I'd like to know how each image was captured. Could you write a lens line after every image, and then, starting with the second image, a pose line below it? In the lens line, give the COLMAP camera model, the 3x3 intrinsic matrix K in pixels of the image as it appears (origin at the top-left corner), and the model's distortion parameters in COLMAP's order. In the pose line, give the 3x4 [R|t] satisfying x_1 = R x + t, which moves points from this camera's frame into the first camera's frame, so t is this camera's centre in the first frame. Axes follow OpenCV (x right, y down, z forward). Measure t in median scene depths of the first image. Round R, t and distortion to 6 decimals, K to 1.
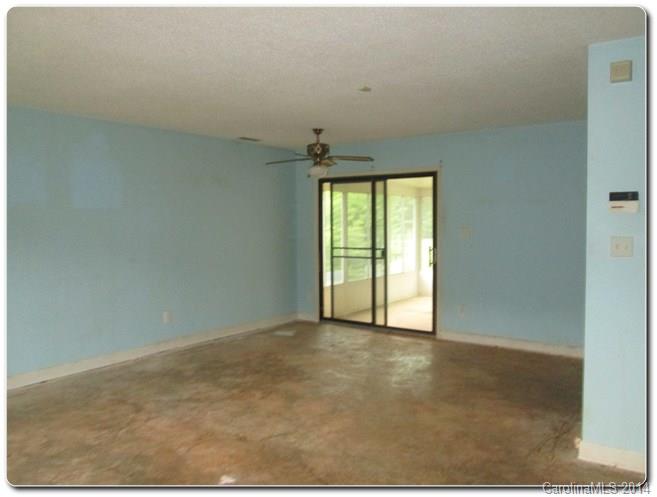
lens RADIAL K [[547.5, 0, 328.5], [0, 547.5, 248.3], [0, 0, 1]] dist [0.006001, 0.009320]
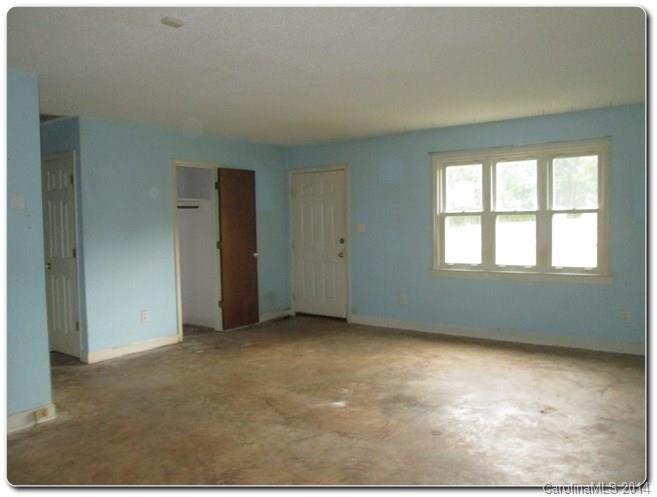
lens RADIAL K [[547.5, 0, 328.0], [0, 547.5, 249.3], [0, 0, 1]] dist [0.006001, 0.009320]
pose [[-0.999319, 0.036855, -0.001871, -0.145062], [0.036416, 0.993082, 0.111637, -0.093494], [0.005972, 0.111493, -0.993747, 1.995530]]
